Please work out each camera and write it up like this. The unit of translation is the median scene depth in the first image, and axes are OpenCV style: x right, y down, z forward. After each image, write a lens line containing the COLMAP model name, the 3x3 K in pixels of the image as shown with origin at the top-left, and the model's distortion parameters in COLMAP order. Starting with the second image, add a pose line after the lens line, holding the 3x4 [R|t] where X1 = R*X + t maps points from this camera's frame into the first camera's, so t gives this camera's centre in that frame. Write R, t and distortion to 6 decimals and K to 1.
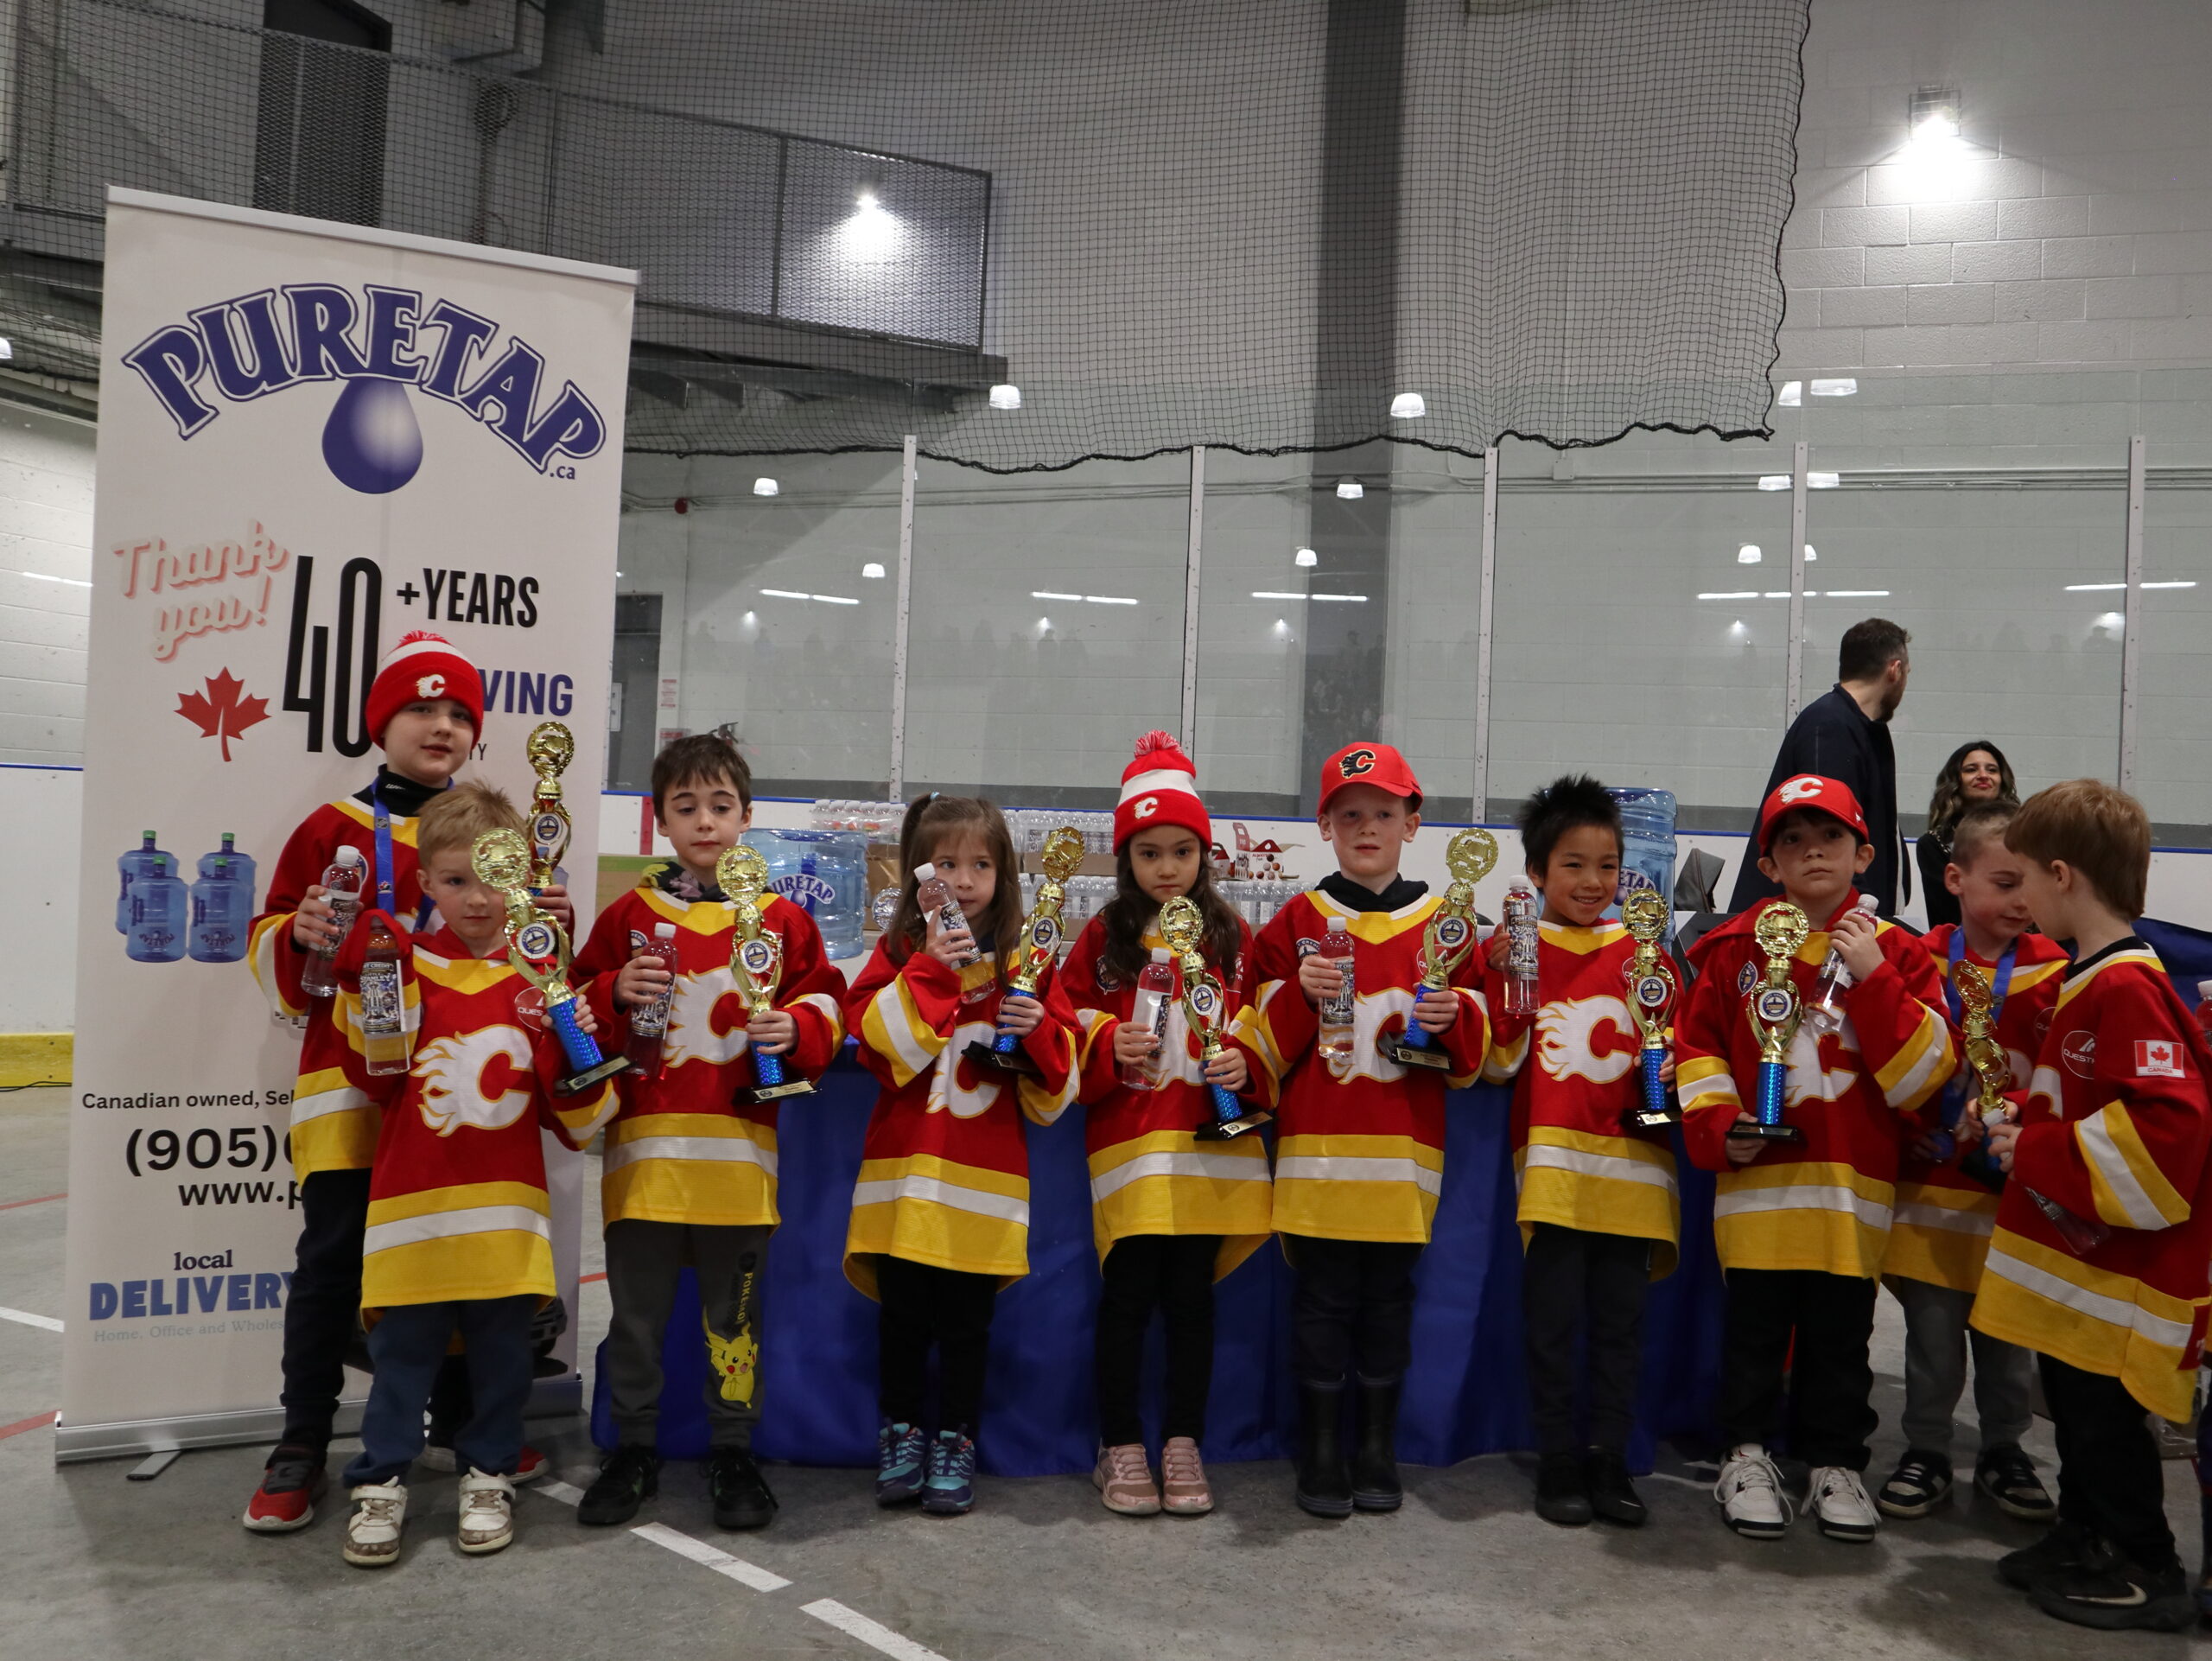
lens RADIAL K [[1844.1, 0, 1090.8], [0, 1844.1, 821.3], [0, 0, 1]] dist [-0.119956, 0.097964]
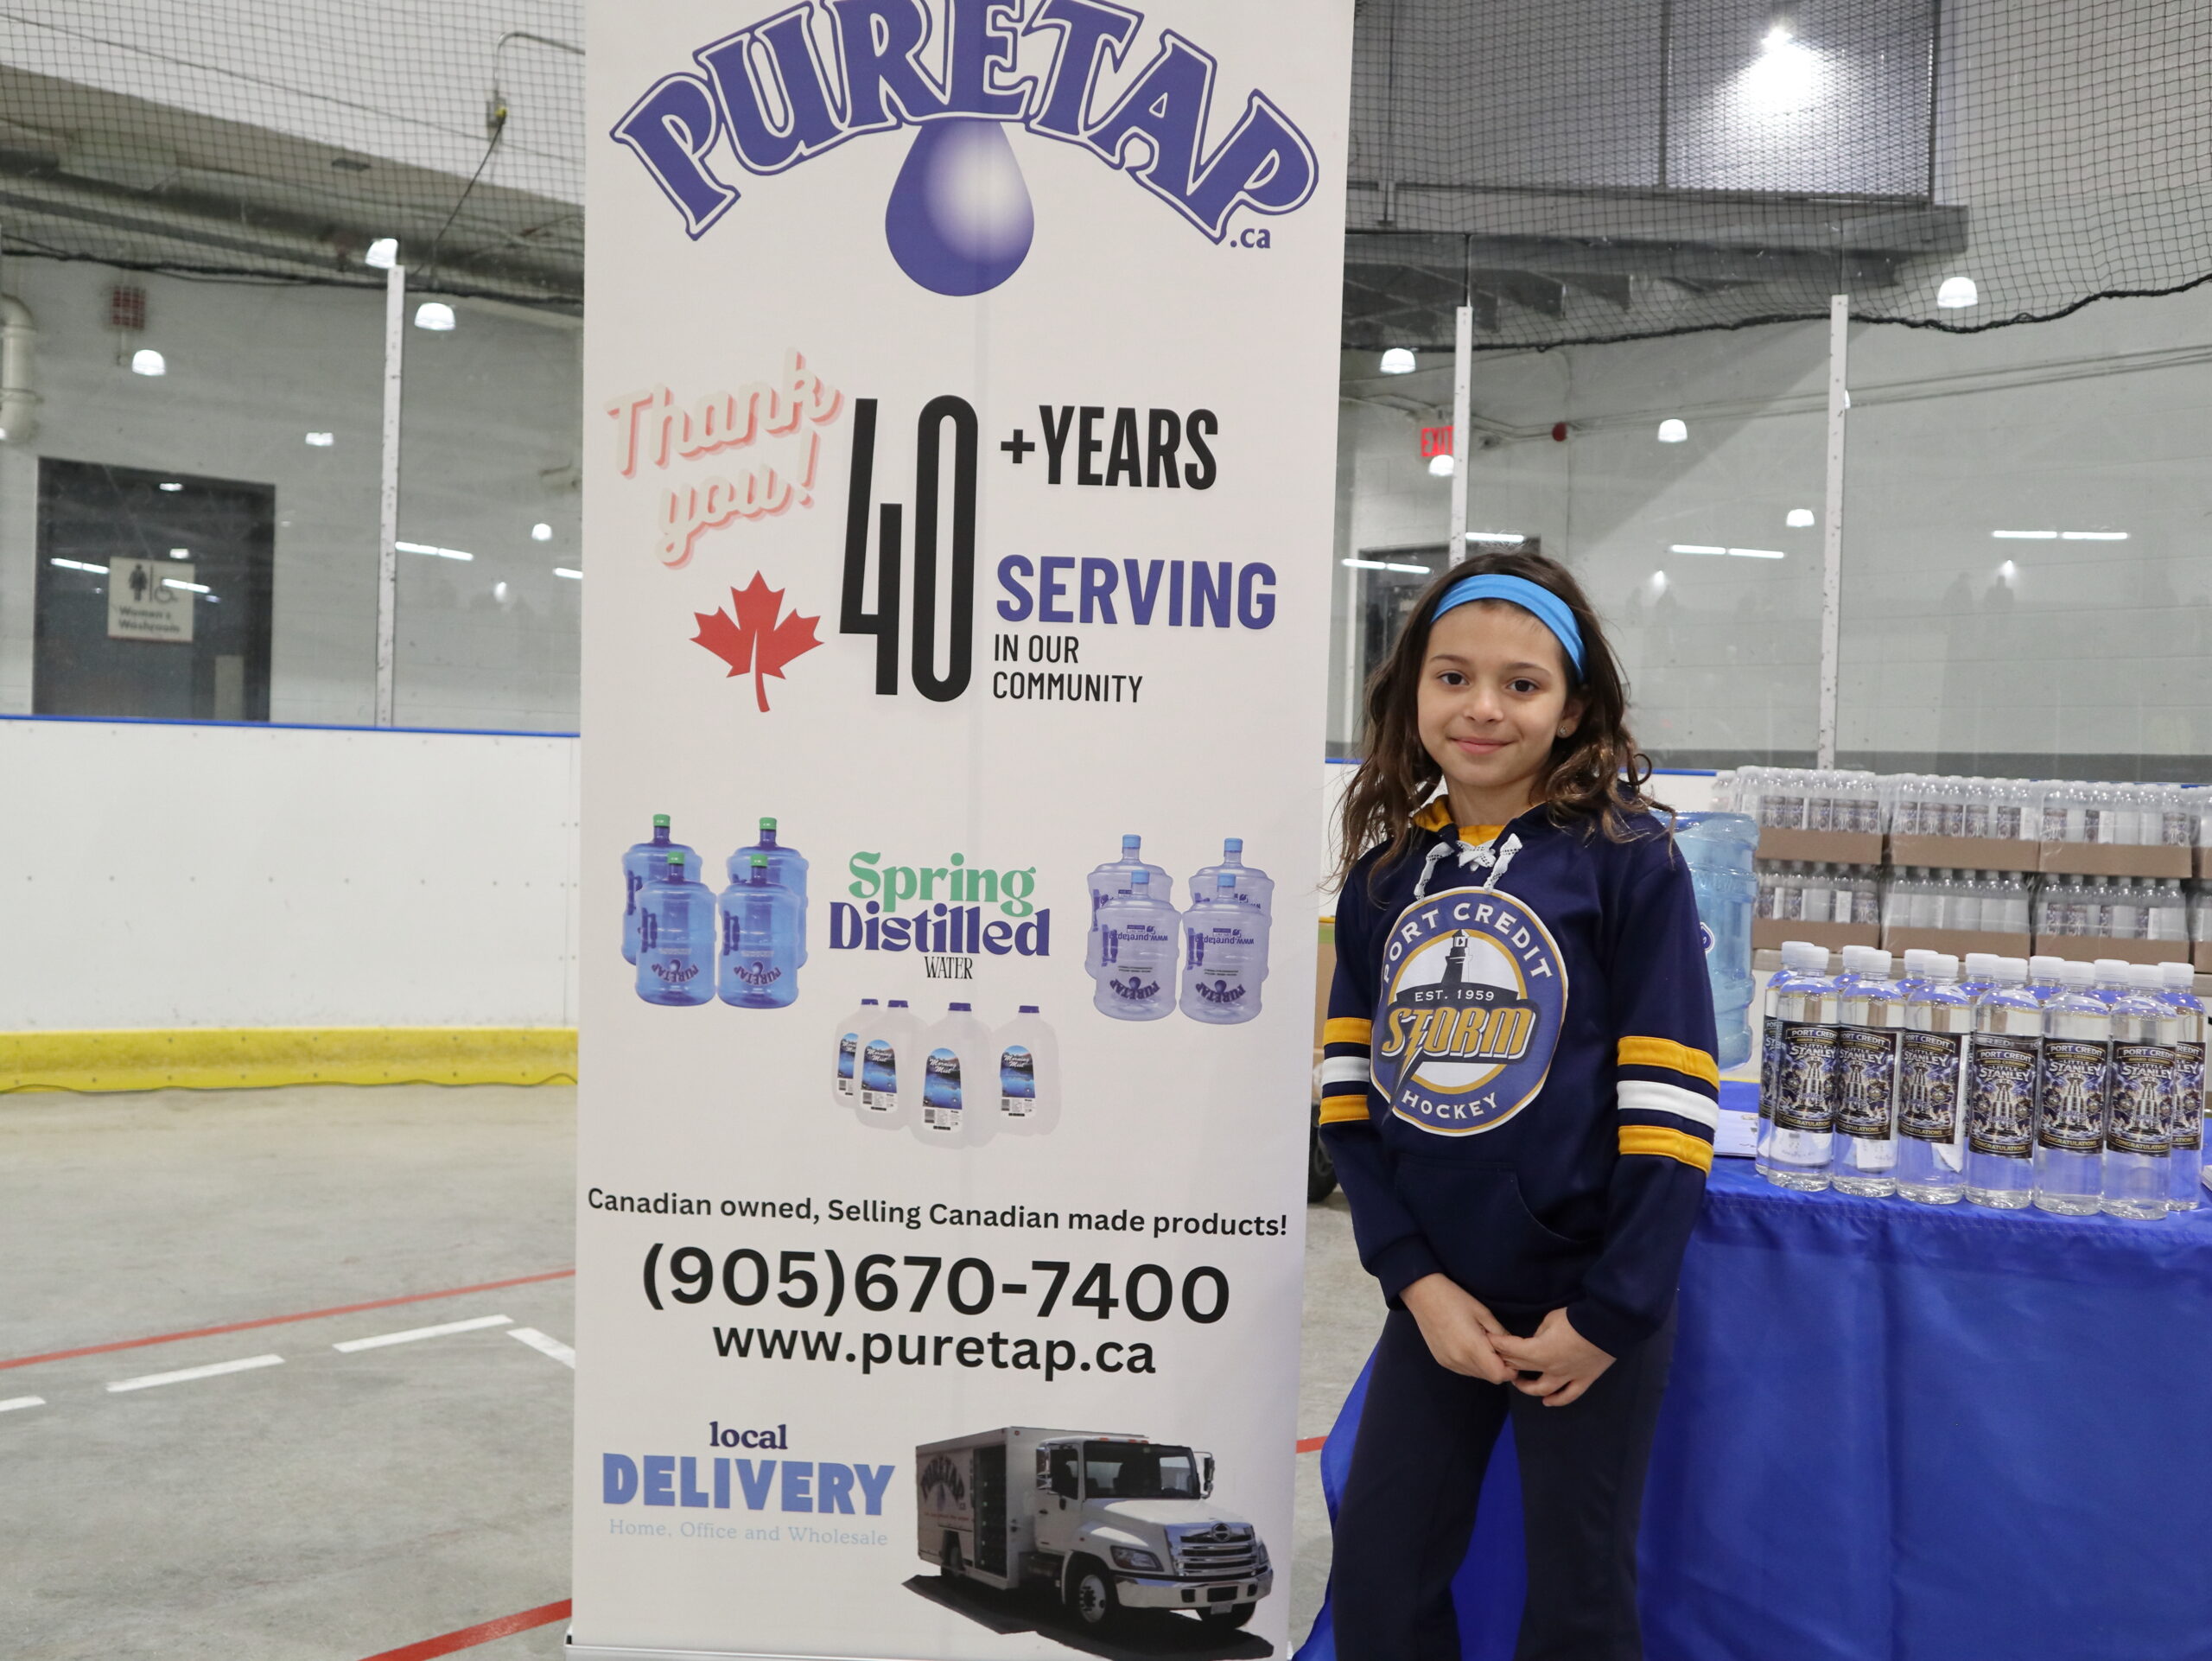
lens RADIAL K [[1879.5, 0, 1106.0], [0, 1879.5, 830.5], [0, 0, 1]] dist [-0.113305, 0.102414]
pose [[0.884516, -0.000007, -0.466509, -0.015932], [0.006612, 0.999900, 0.012523, 0.001282], [0.466462, -0.014161, 0.884428, 0.177962]]
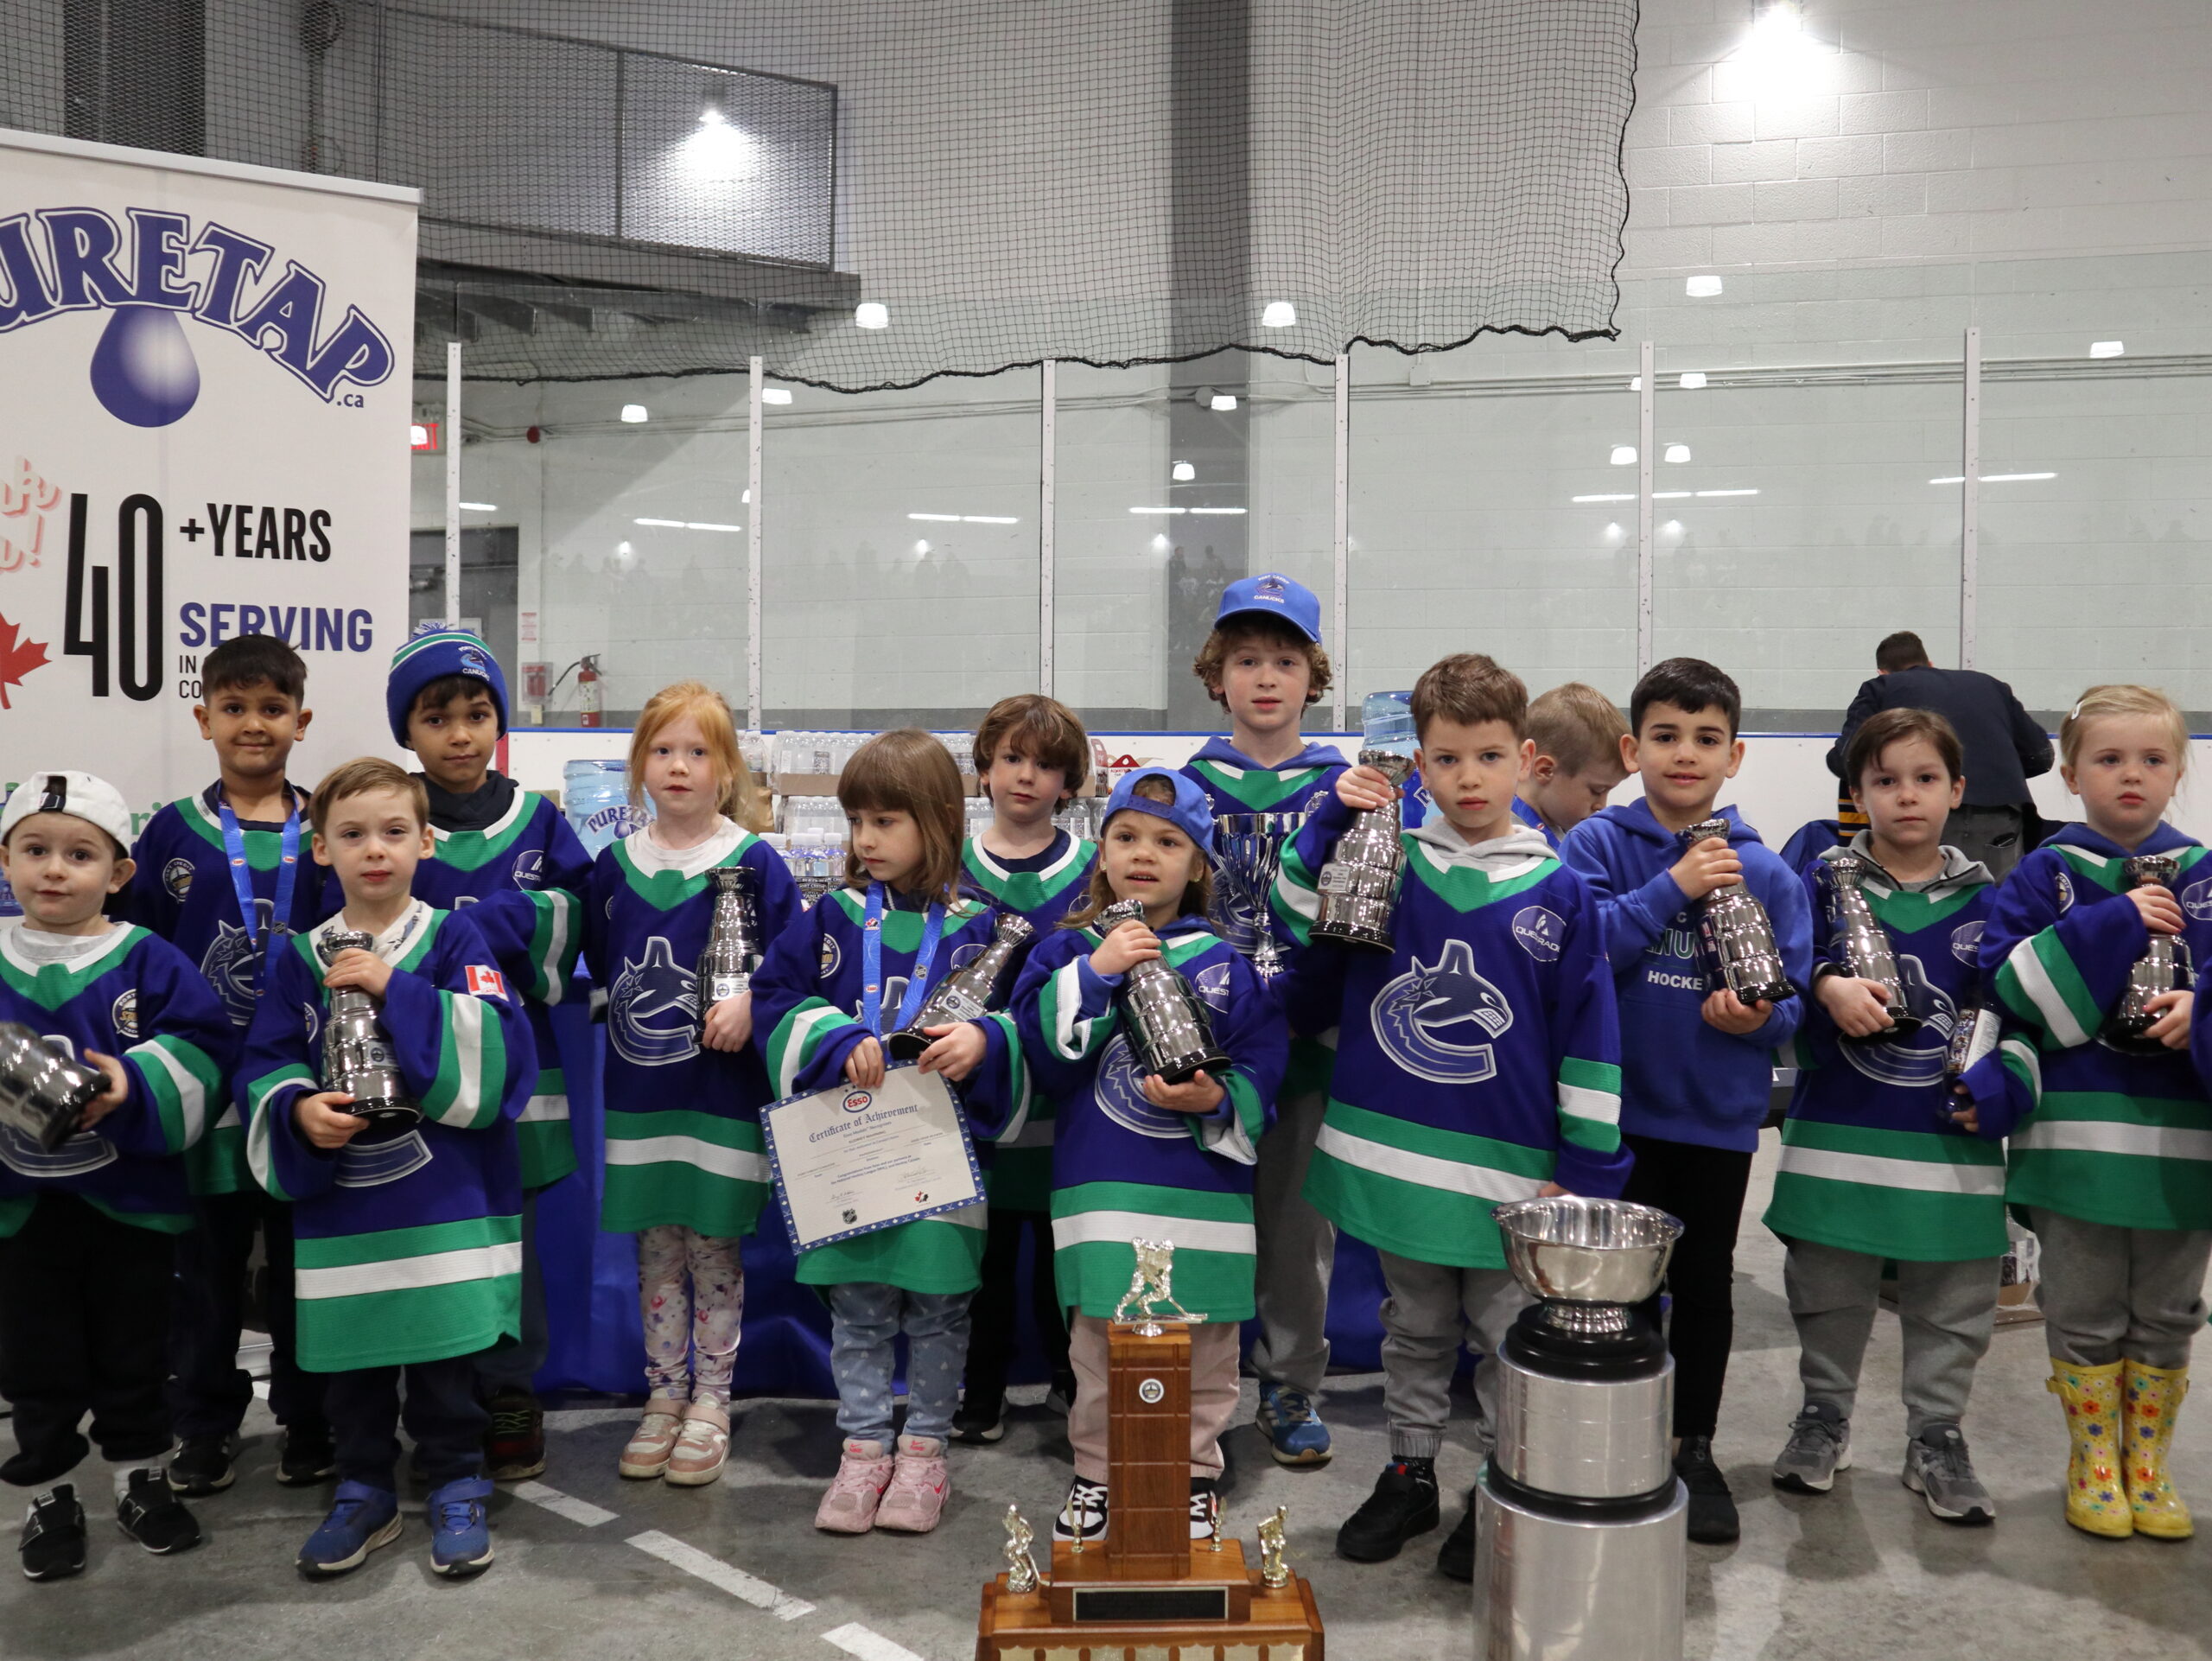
lens RADIAL K [[1838.6, 0, 1094.8], [0, 1838.6, 816.9], [0, 0, 1]] dist [-0.098580, 0.066054]
pose [[0.997677, -0.035554, 0.058108, 0.018346], [0.033113, 0.998550, 0.042443, 0.001140], [-0.059533, -0.040420, 0.997408, 0.002915]]
